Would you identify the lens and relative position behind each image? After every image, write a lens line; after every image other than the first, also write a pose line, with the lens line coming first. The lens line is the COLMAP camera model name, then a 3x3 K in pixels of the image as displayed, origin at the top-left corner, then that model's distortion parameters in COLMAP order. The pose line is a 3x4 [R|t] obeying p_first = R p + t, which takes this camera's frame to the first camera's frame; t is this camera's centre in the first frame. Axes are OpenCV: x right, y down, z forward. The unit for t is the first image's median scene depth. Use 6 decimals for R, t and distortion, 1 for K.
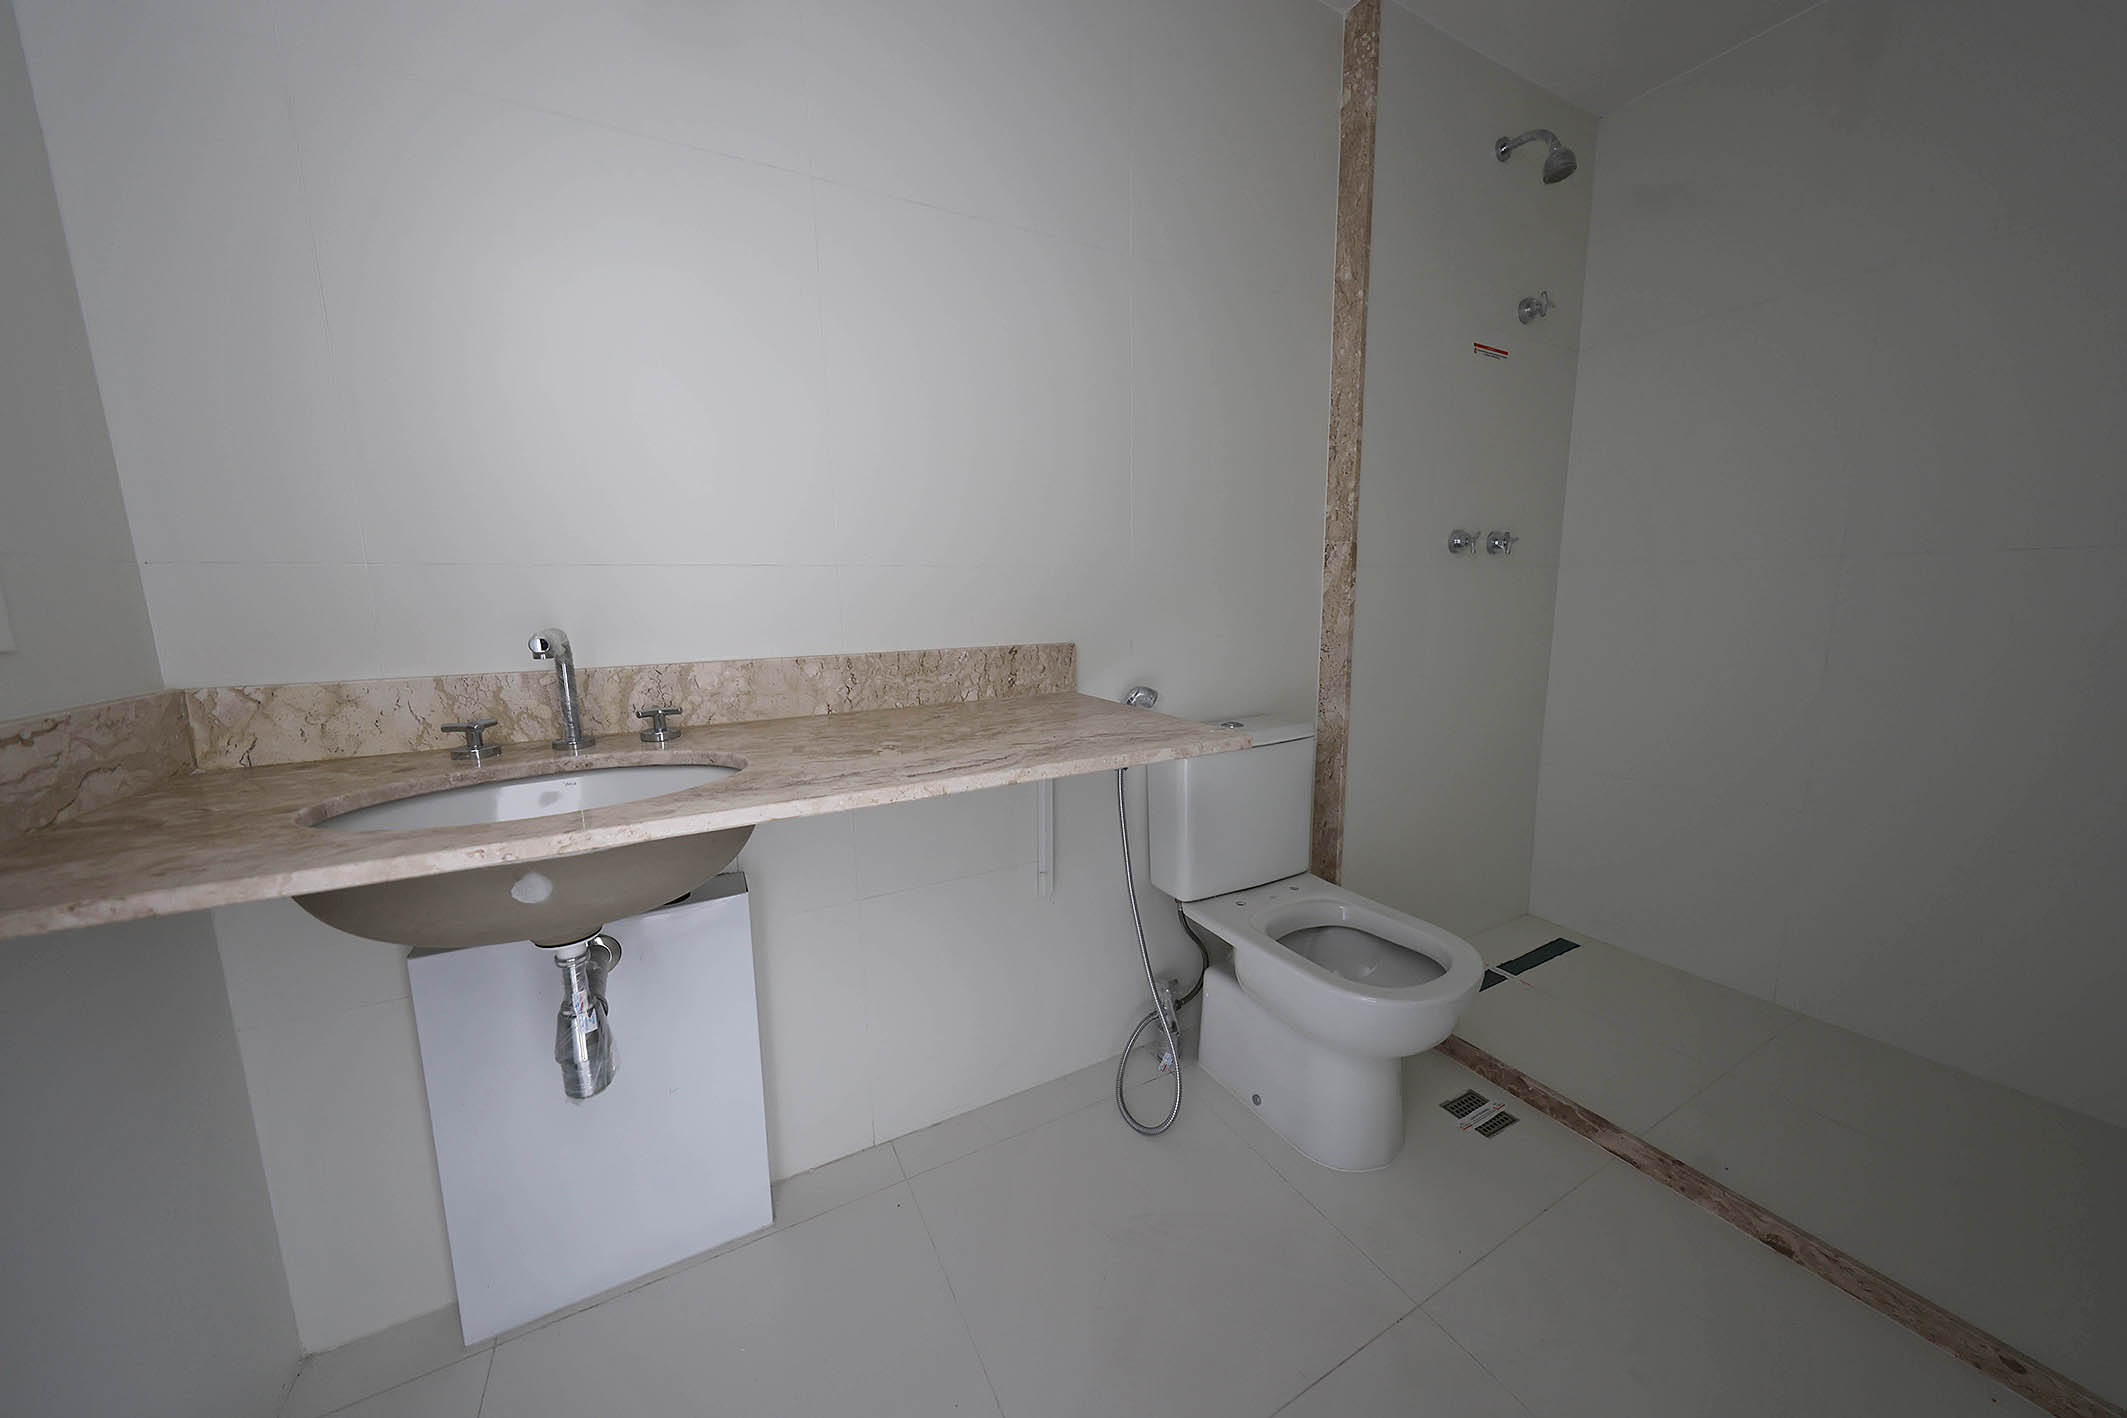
lens RADIAL K [[715.9, 0, 1065.4], [0, 715.9, 702.8], [0, 0, 1]] dist [0.001785, -0.000050]
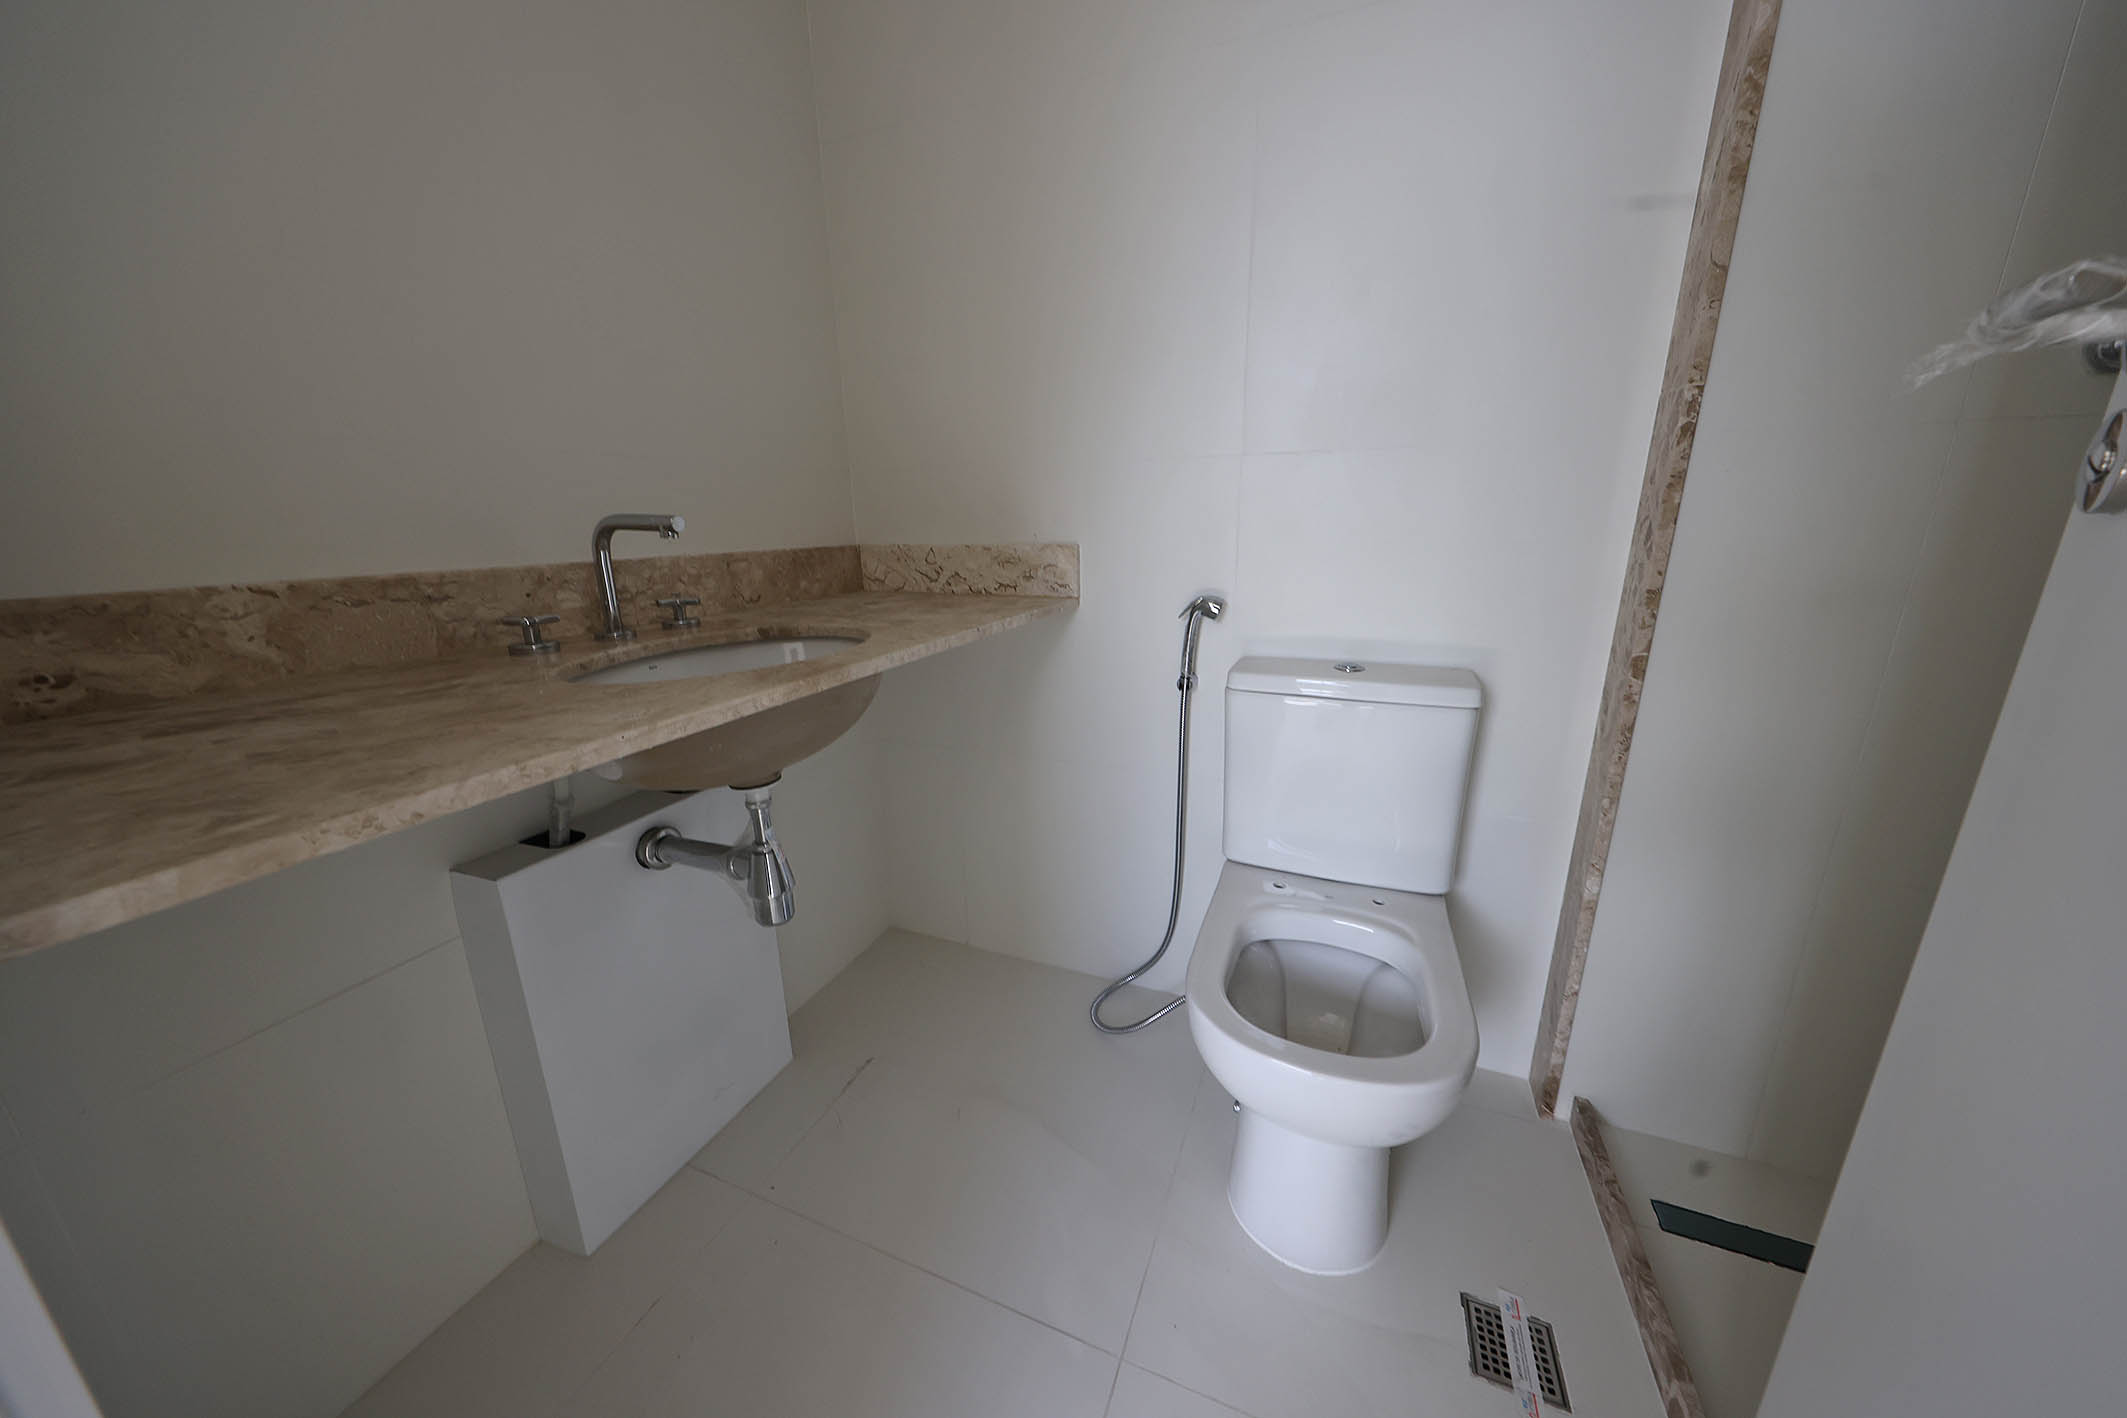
lens RADIAL K [[715.9, 0, 1065.4], [0, 715.9, 702.8], [0, 0, 1]] dist [0.001785, -0.000050]
pose [[0.777697, -0.136405, 0.613662, -0.876964], [0.080835, 0.989770, 0.117565, 0.088175], [-0.623421, -0.041825, 0.780767, -0.163216]]
